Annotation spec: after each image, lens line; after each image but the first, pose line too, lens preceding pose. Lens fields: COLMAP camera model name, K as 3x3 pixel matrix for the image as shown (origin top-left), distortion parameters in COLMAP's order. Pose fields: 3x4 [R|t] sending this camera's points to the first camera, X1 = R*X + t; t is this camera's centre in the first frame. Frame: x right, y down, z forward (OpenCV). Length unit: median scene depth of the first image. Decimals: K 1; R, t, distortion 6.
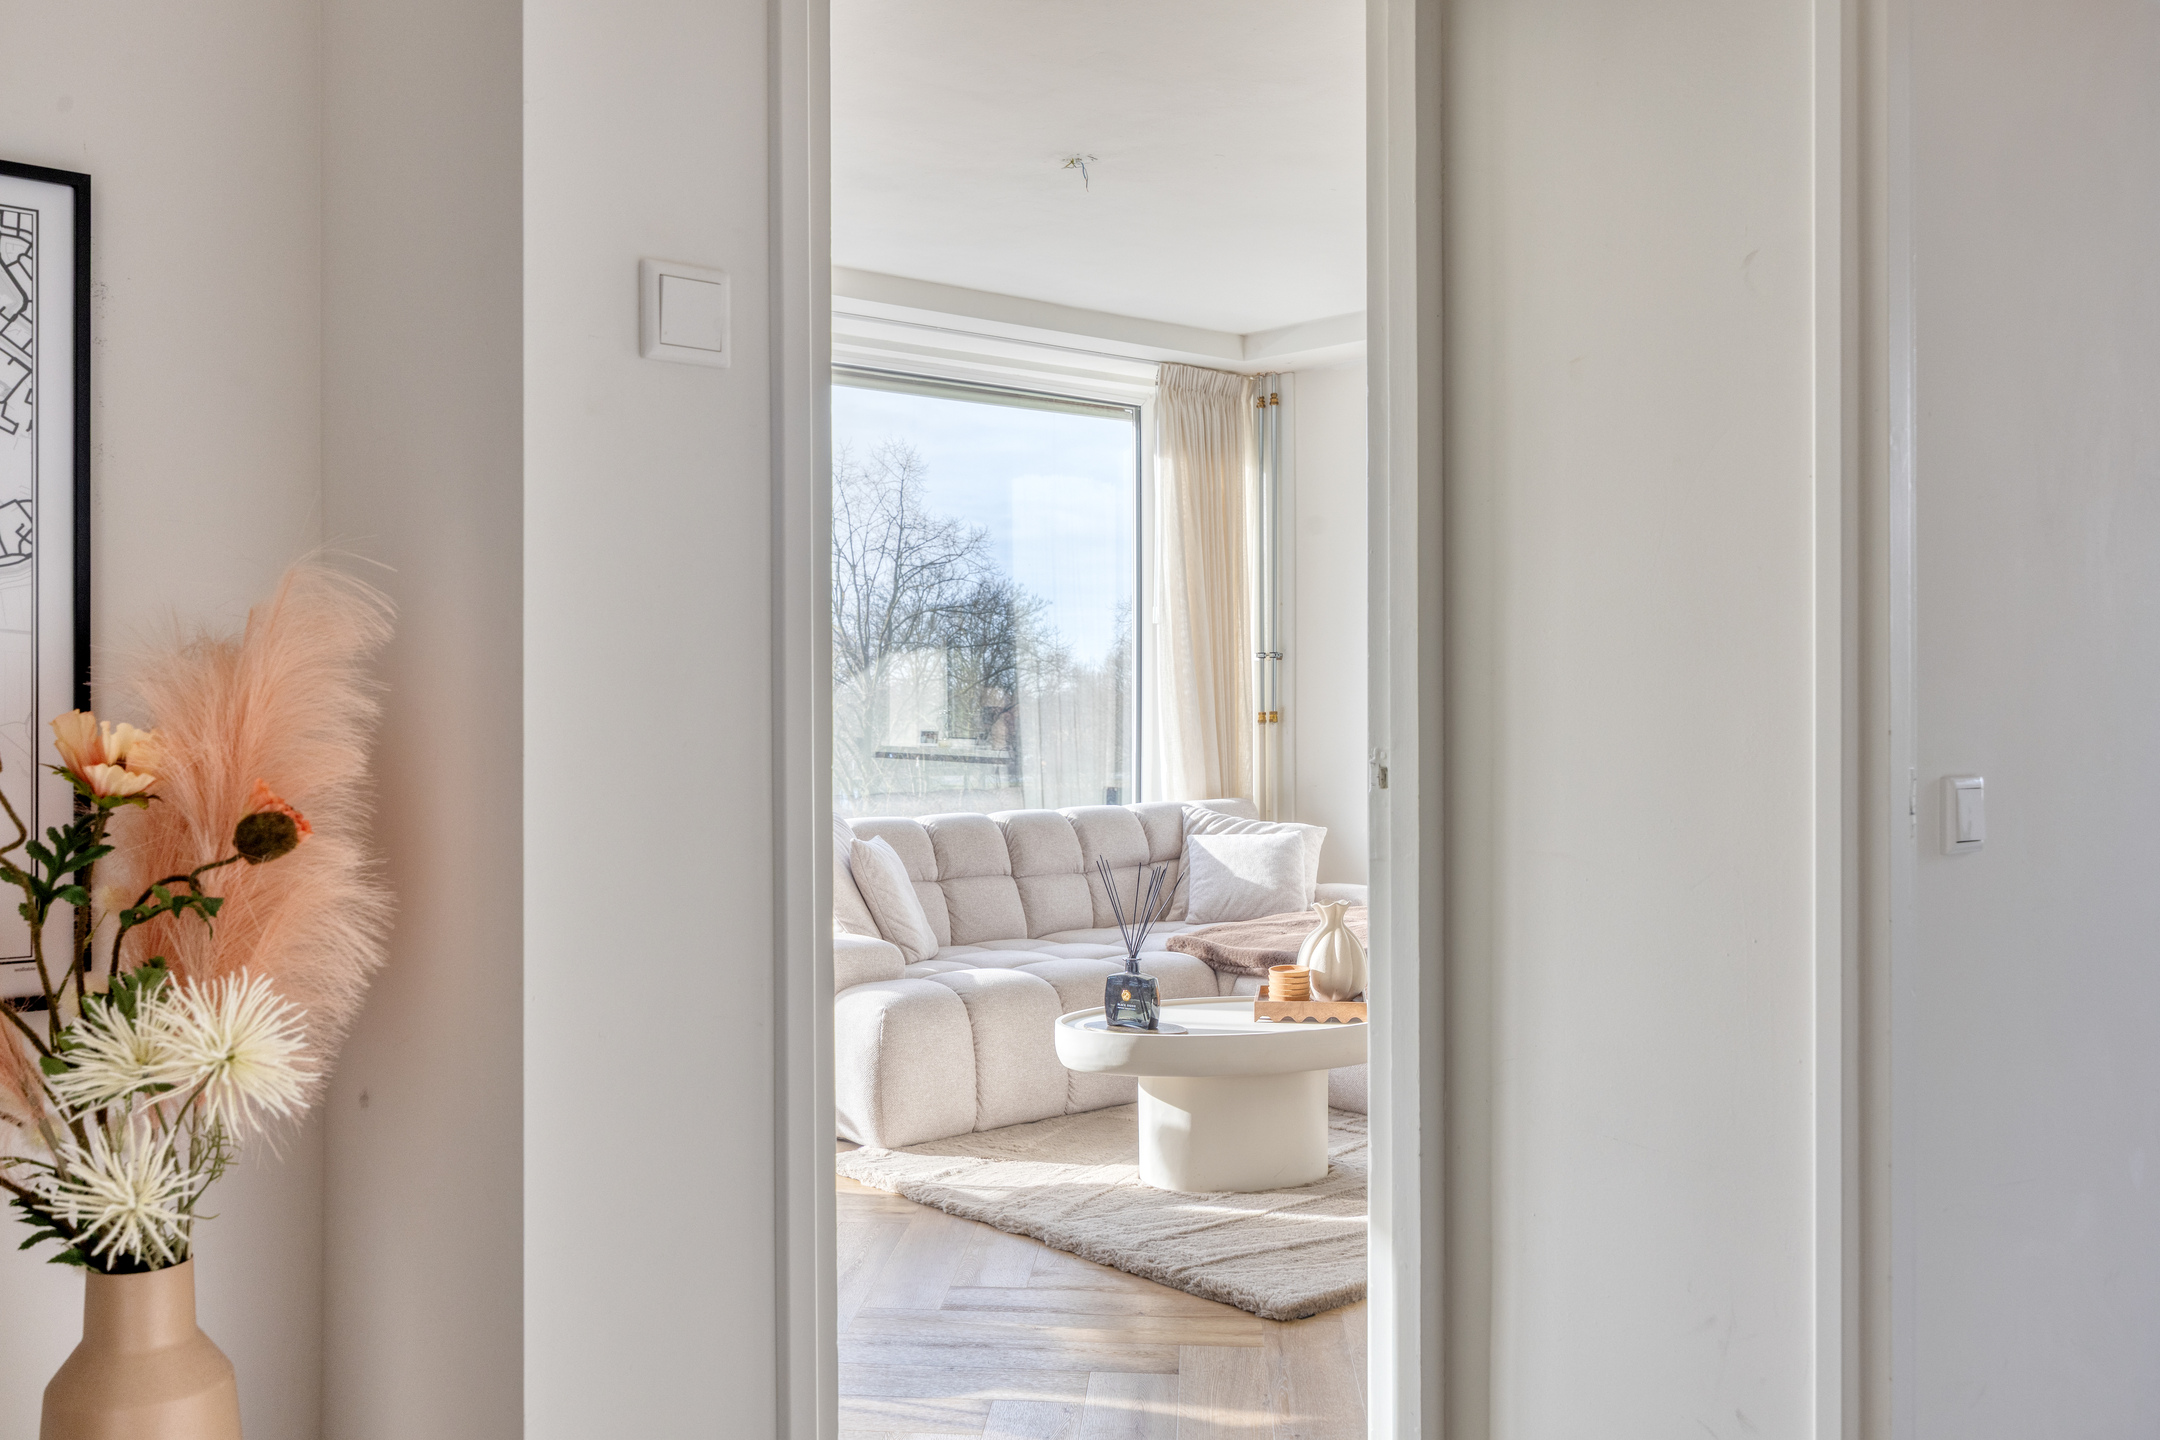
lens RADIAL K [[1822.2, 0, 1072.3], [0, 1822.2, 699.5], [0, 0, 1]] dist [-0.002604, -0.008584]
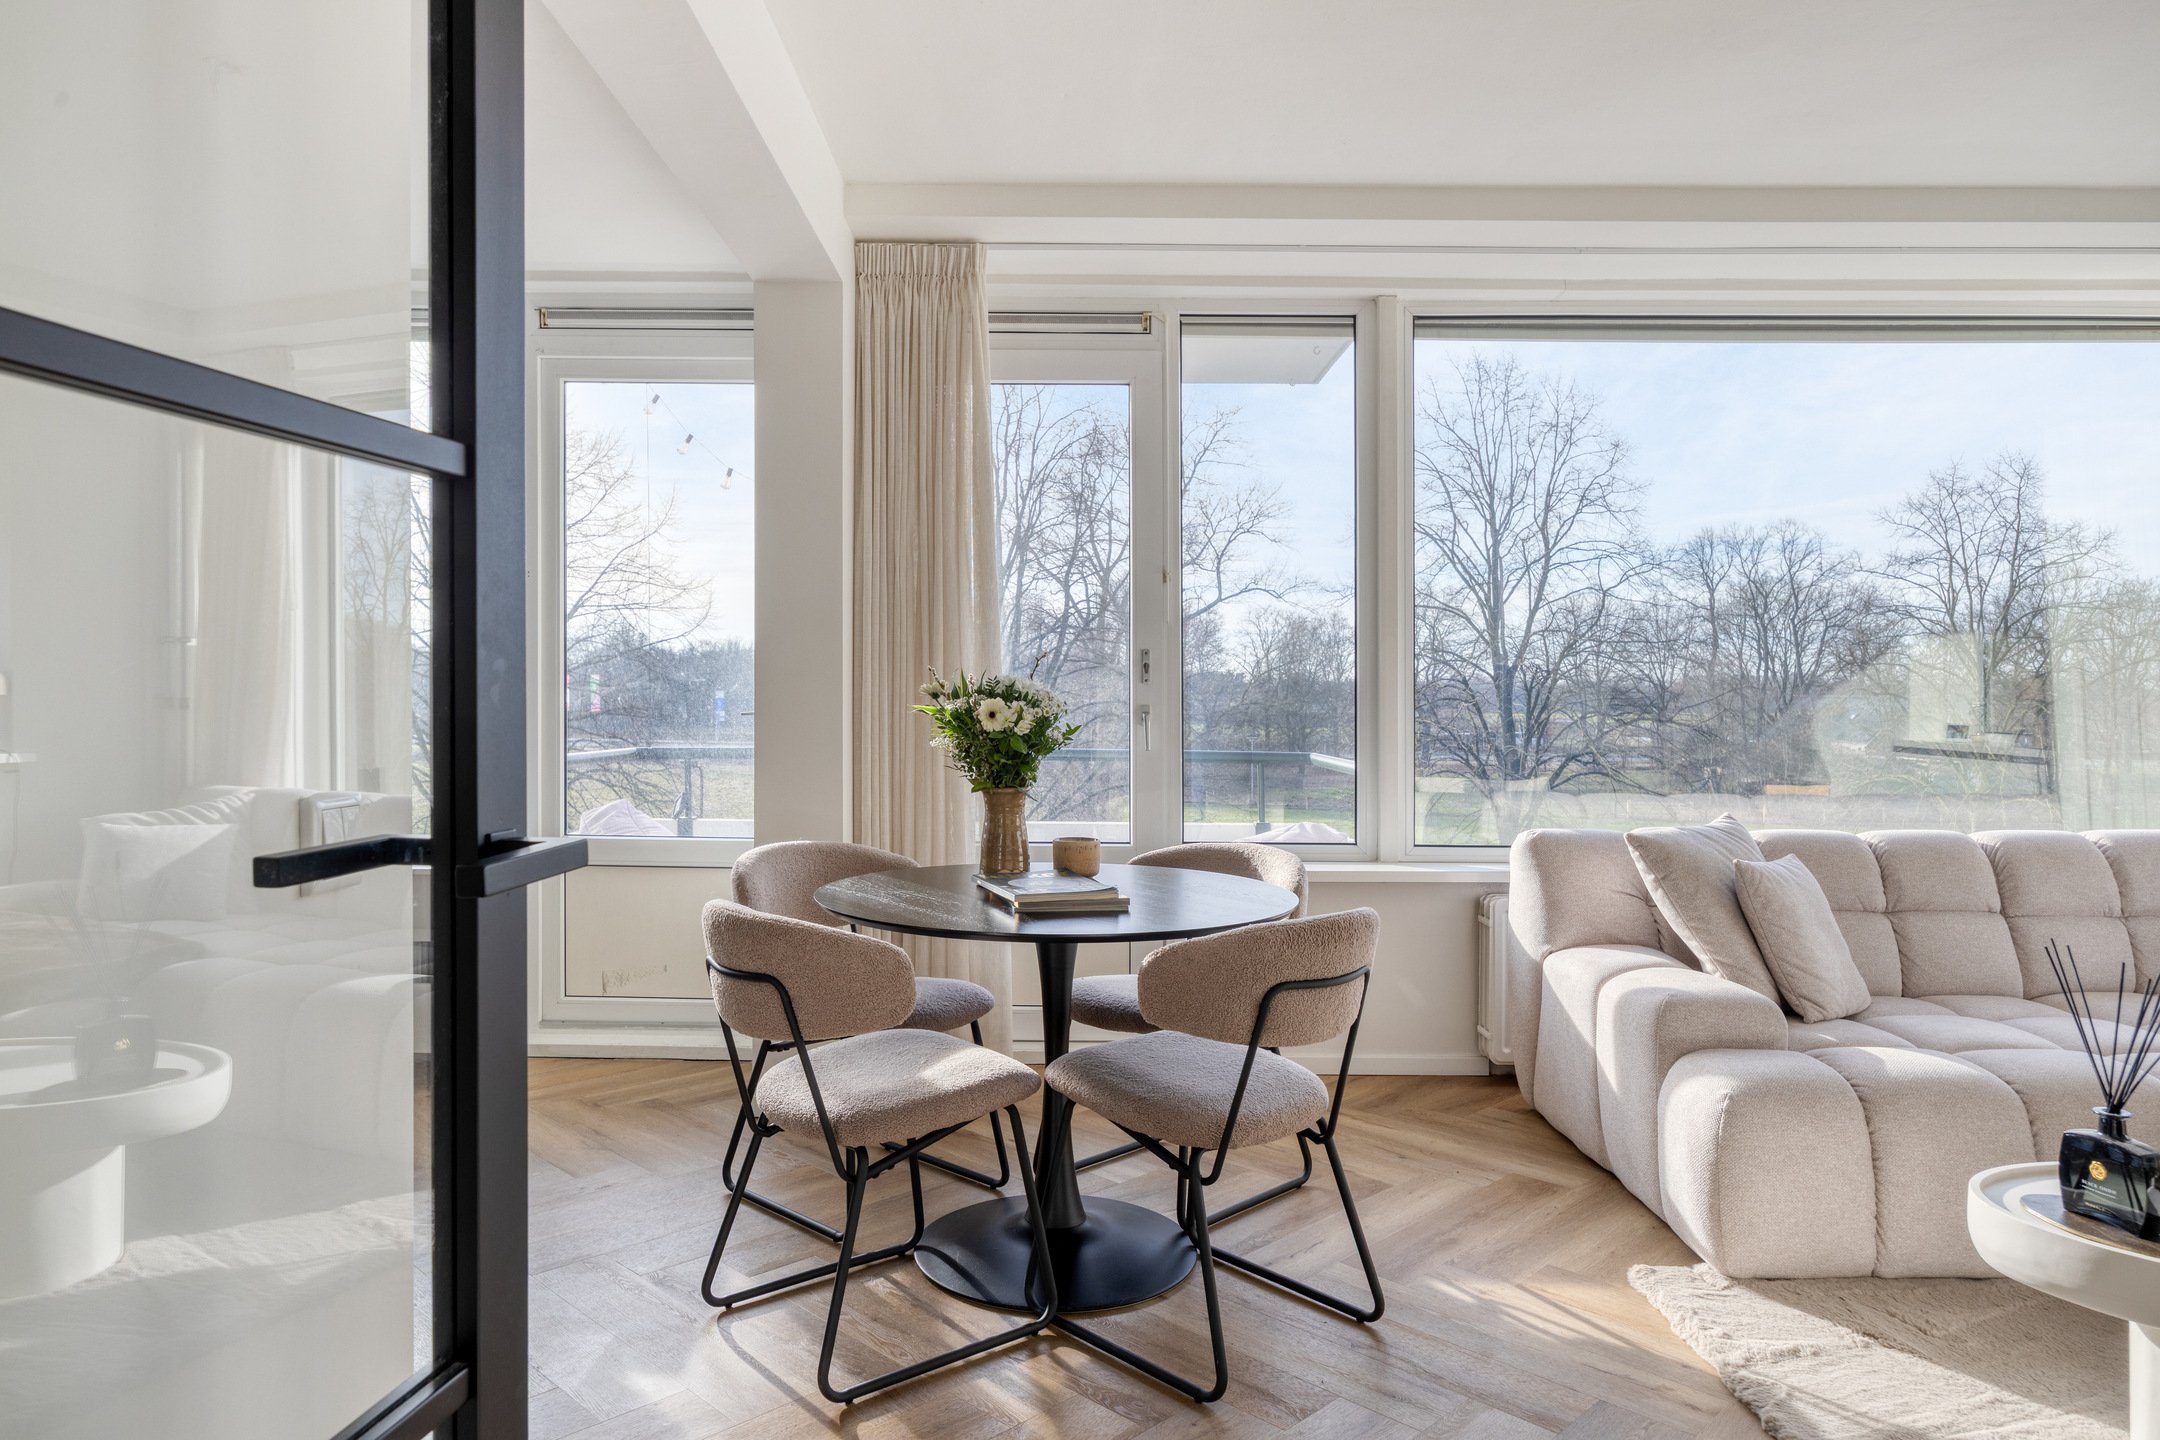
lens RADIAL K [[1338.1, 0, 1075.8], [0, 1338.1, 684.4], [0, 0, 1]] dist [-0.023552, 0.010012]
pose [[0.750876, 0.000679, -0.660443, 0.041509], [-0.002952, 0.999993, -0.002329, -0.000454], [0.660437, 0.003698, 0.750873, 0.275832]]
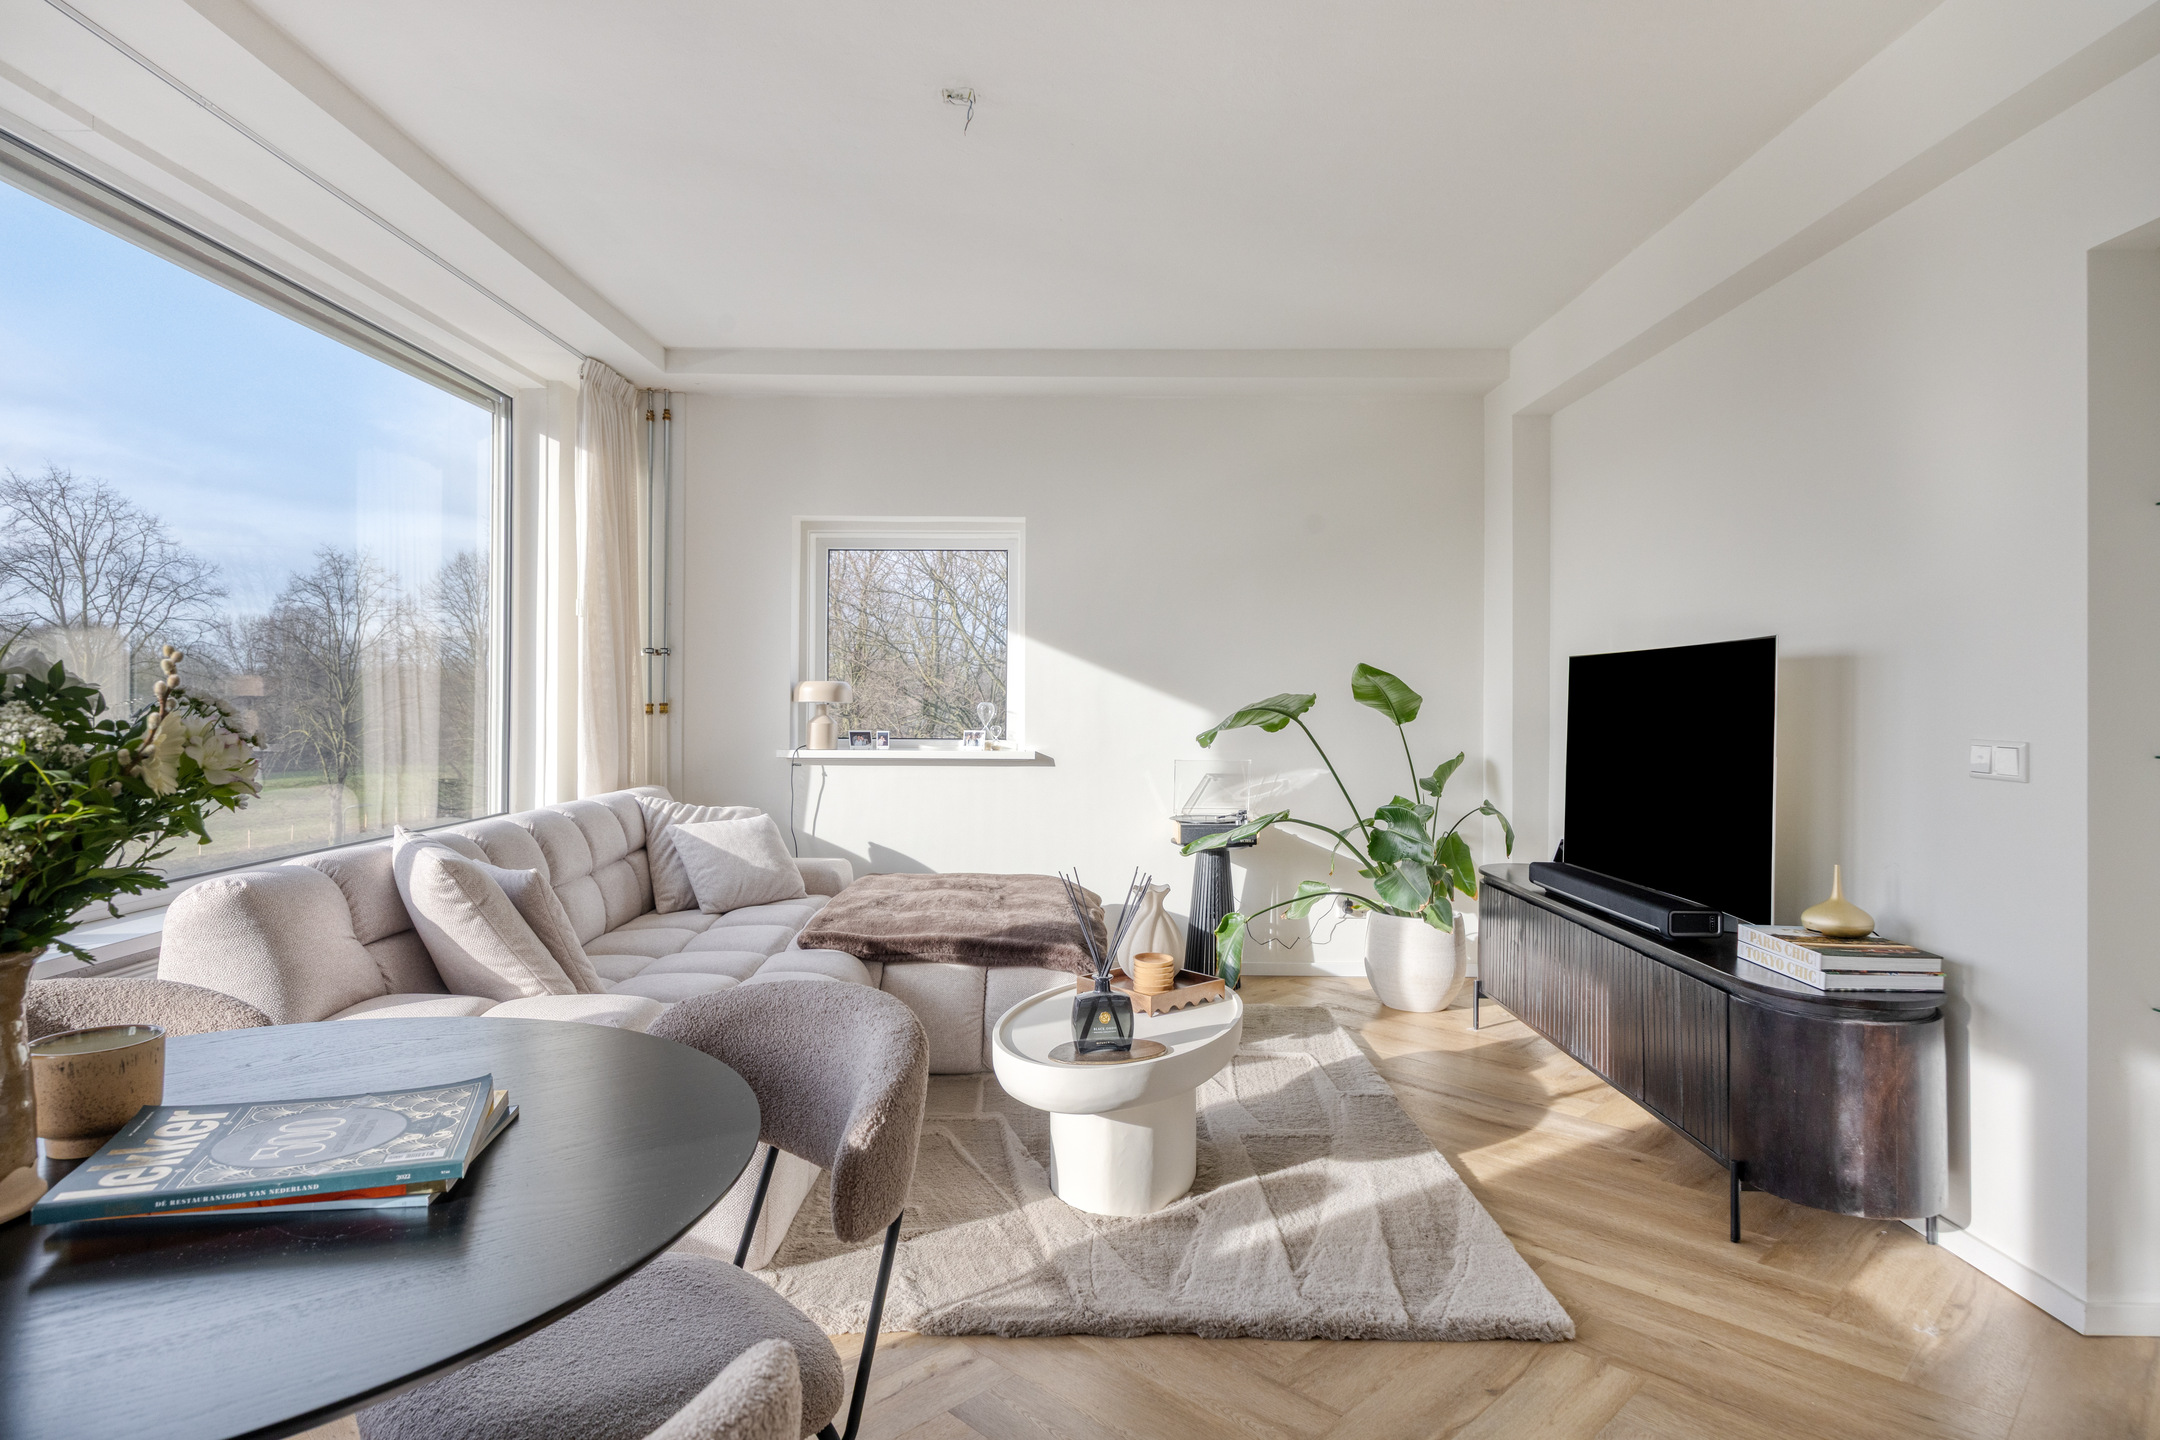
lens RADIAL K [[1191.4, 0, 1023.1], [0, 1191.4, 679.3], [0, 0, 1]] dist [0.002107, -0.005510]
pose [[0.686521, 0.015442, 0.726946, -0.278774], [-0.007862, 0.999874, -0.013815, 0.000760], [-0.727067, 0.003769, 0.686556, 0.392715]]
